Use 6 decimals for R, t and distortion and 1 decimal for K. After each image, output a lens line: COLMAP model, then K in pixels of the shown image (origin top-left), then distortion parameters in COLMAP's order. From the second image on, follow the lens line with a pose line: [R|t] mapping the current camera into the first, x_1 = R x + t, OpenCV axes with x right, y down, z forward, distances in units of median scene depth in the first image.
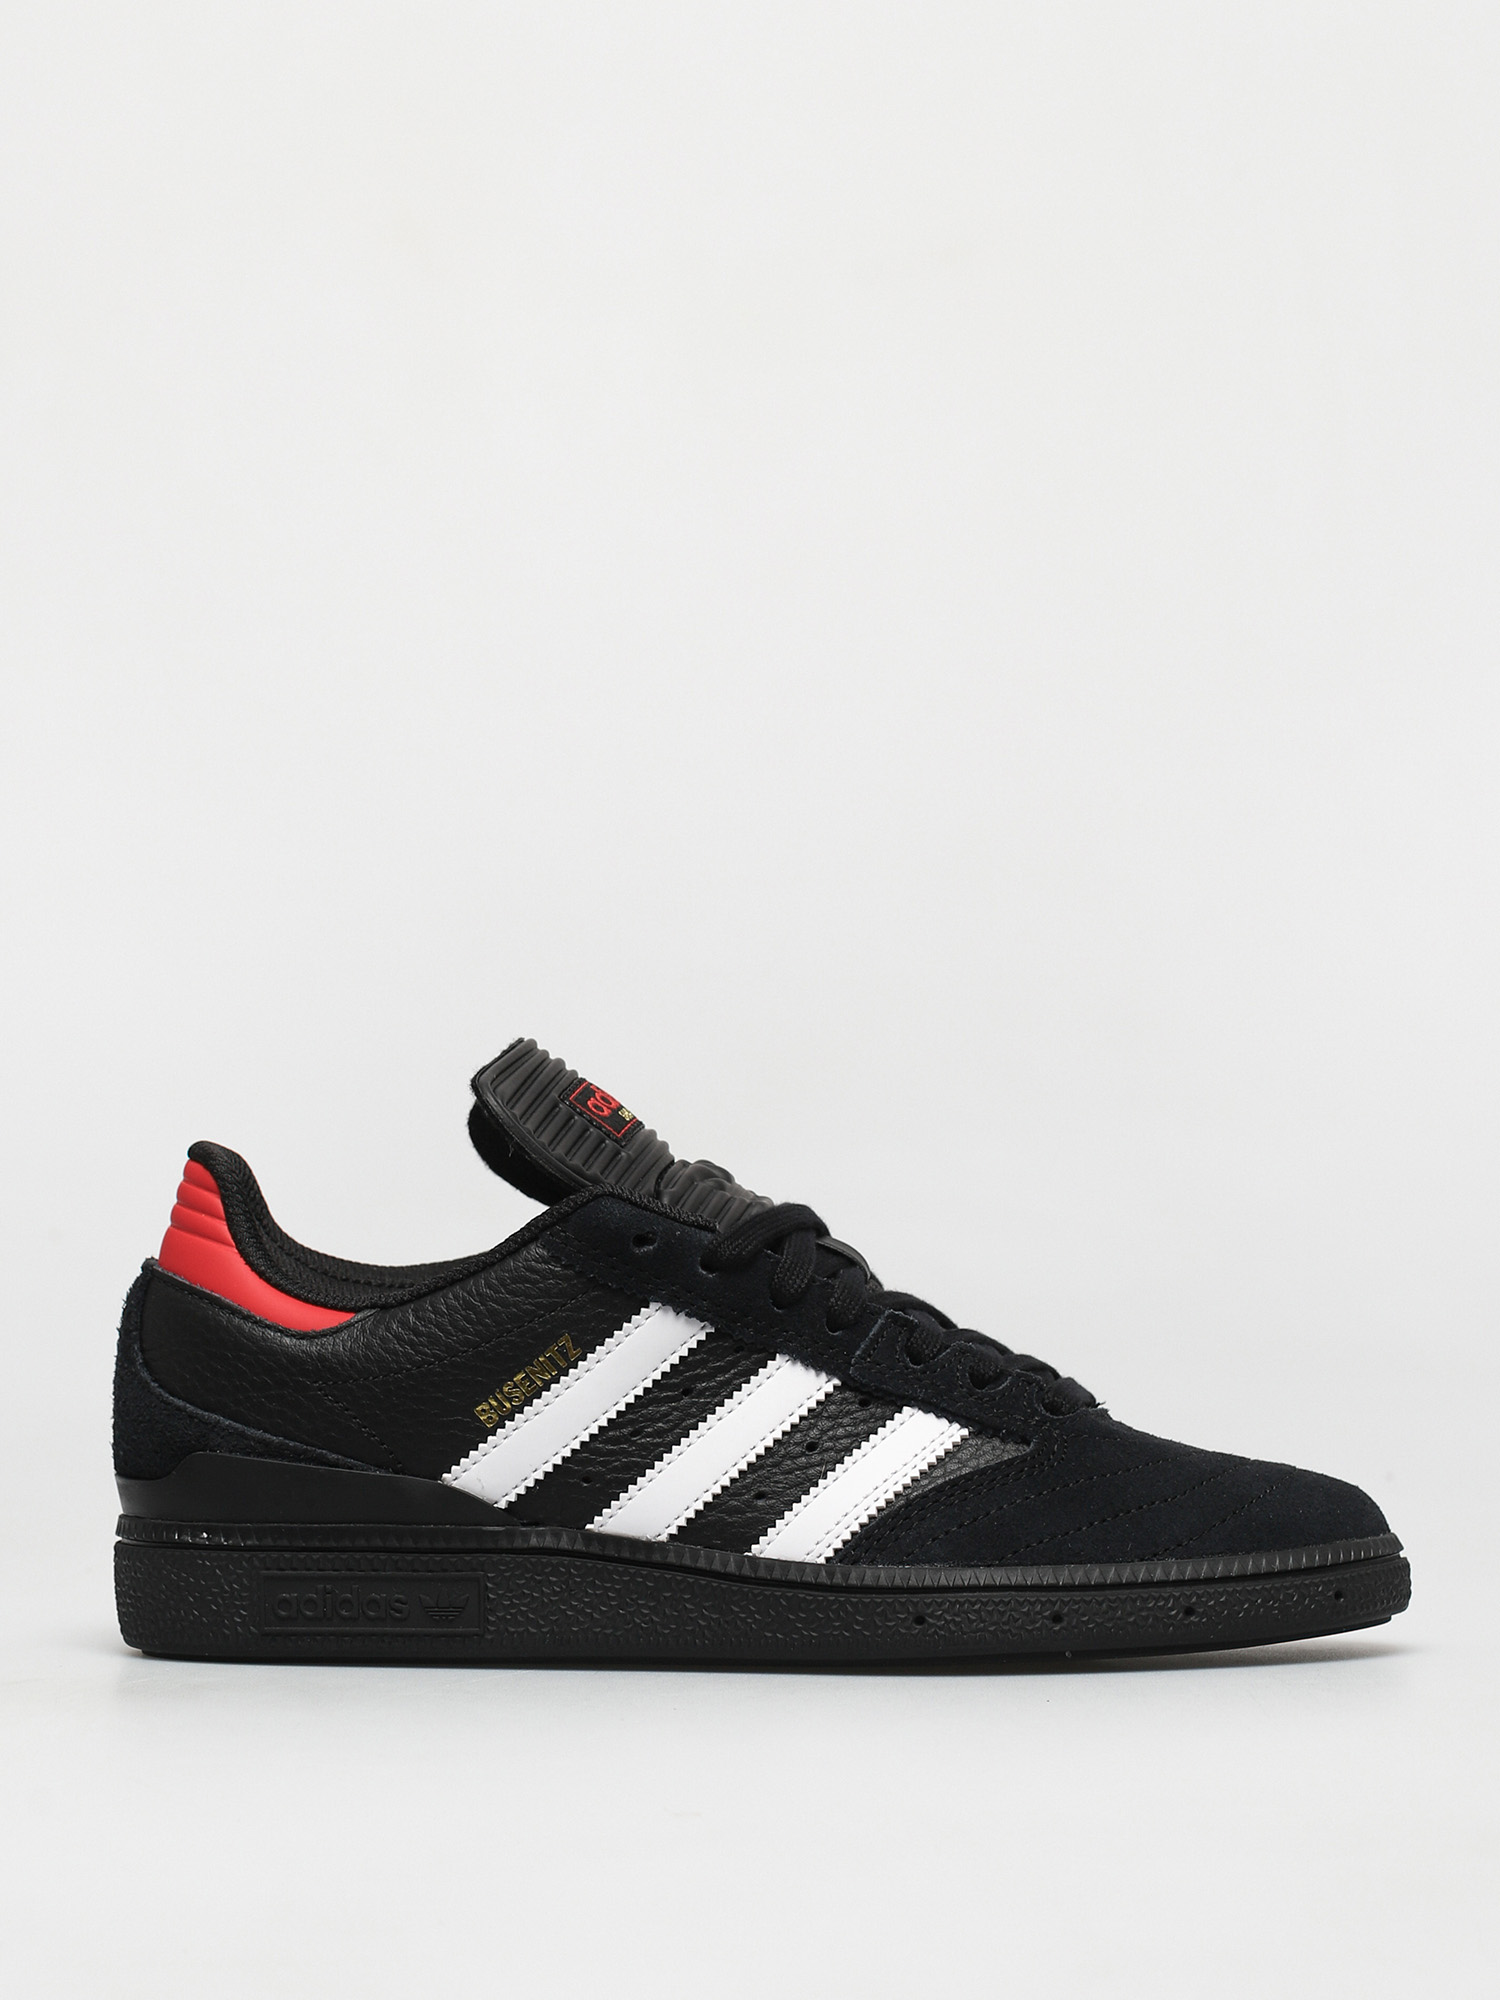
lens RADIAL K [[9428.0, 0, 904.9], [0, 9428.0, 1001.1], [0, 0, 1]] dist [0.221355, -11.488843]
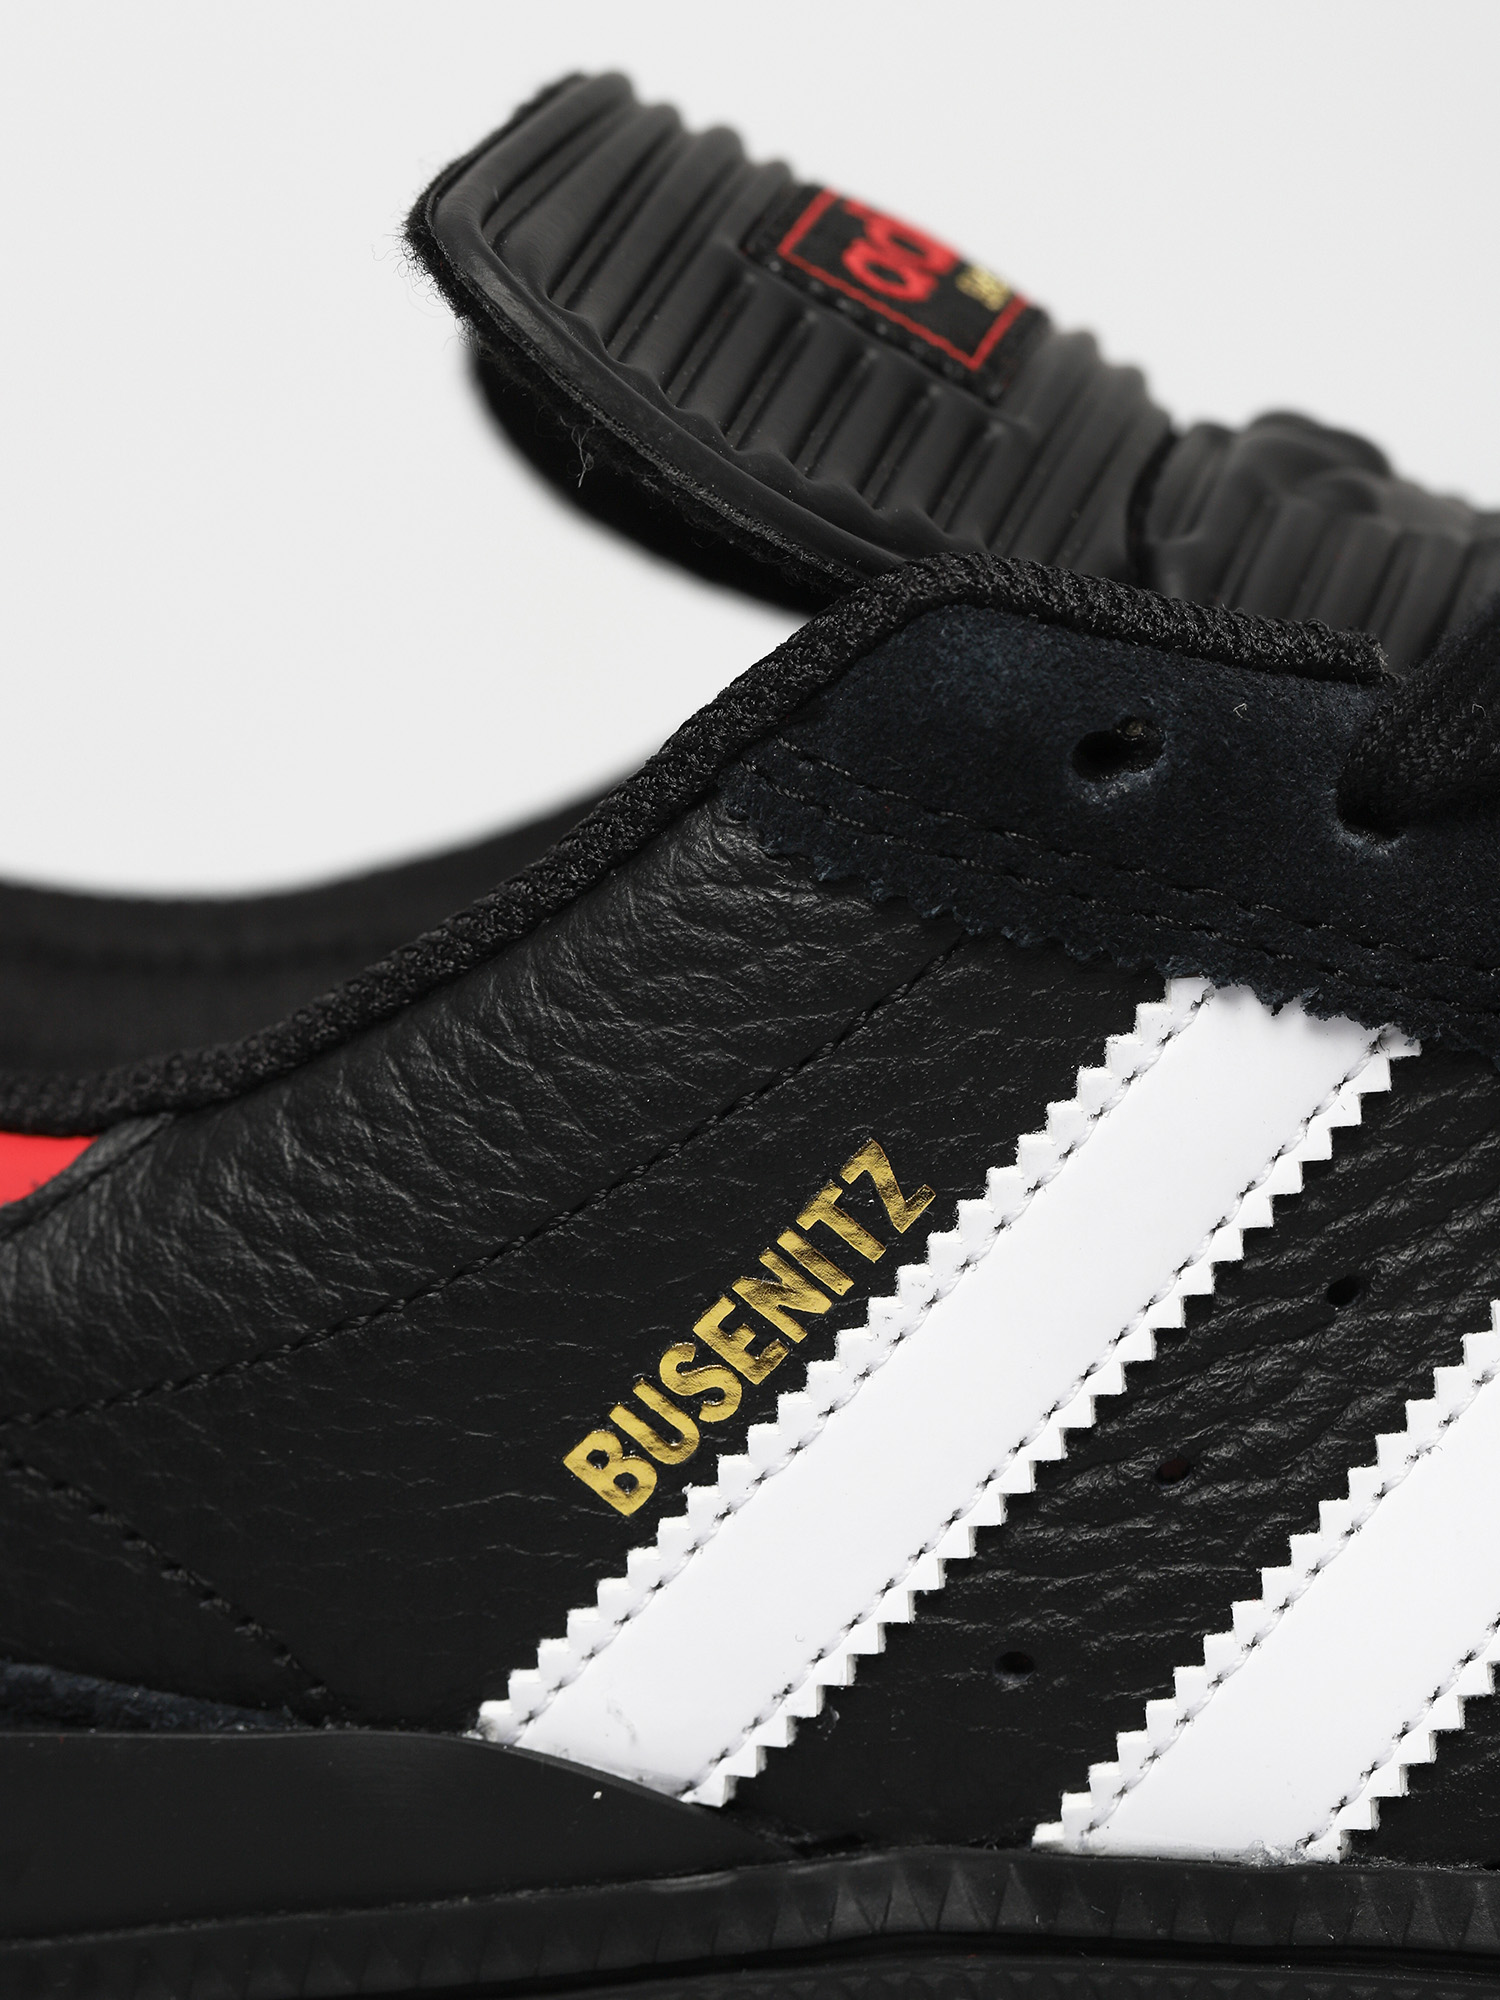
lens RADIAL K [[9428.0, 0, 904.9], [0, 9428.0, 1001.1], [0, 0, 1]] dist [0.221355, -11.488843]
pose [[0.991277, -0.123889, -0.044966, -0.022490], [0.127393, 0.988121, 0.085953, 0.008862], [0.033783, -0.090932, 0.995284, 0.735936]]
